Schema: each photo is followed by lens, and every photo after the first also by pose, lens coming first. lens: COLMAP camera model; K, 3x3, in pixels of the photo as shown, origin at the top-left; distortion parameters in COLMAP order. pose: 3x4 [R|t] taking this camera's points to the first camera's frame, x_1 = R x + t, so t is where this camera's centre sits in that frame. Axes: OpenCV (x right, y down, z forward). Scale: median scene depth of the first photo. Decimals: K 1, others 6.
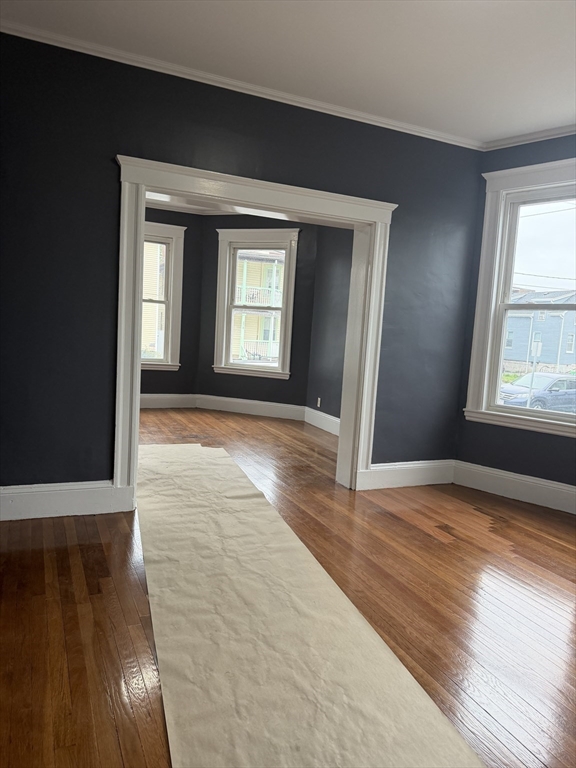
lens RADIAL K [[542.8, 0, 286.6], [0, 542.8, 390.7], [0, 0, 1]] dist [0.004834, -0.000079]
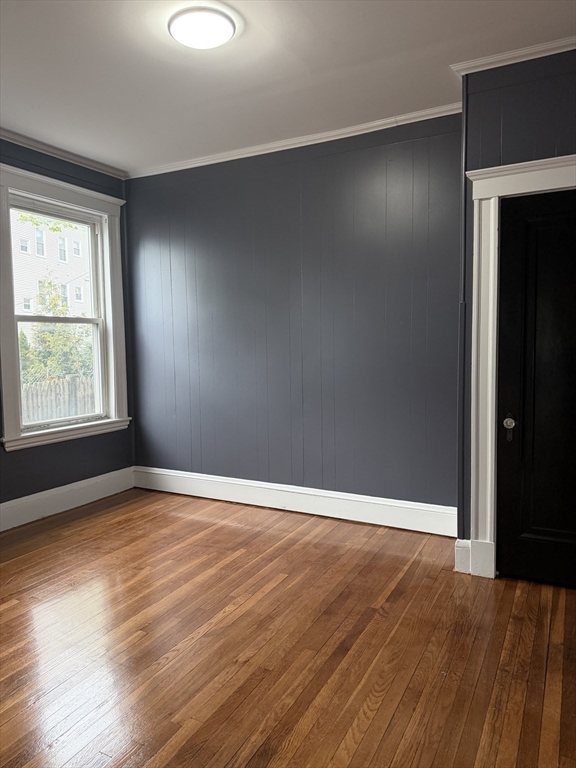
lens RADIAL K [[542.8, 0, 288.0], [0, 542.8, 384.0], [0, 0, 1]] dist [0.004834, -0.000079]
pose [[0.785478, -0.113585, 0.608378, -0.437083], [0.120593, 0.992262, 0.029558, -0.085756], [-0.607027, 0.050149, 0.793097, 0.395191]]
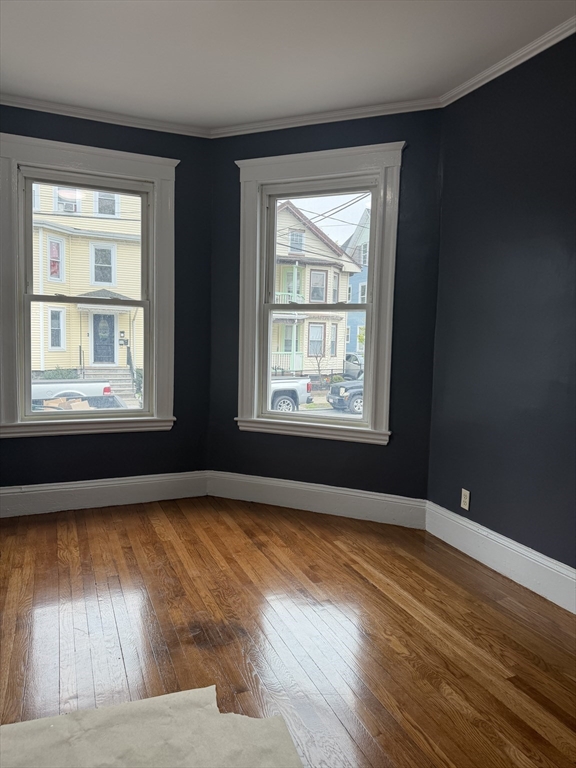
lens RADIAL K [[542.8, 0, 287.6], [0, 542.8, 378.5], [0, 0, 1]] dist [0.004834, -0.000079]
pose [[0.999100, -0.034539, -0.024612, -0.072545], [0.033589, 0.998713, -0.037990, -0.064599], [0.025892, 0.037129, 0.998975, 0.479698]]
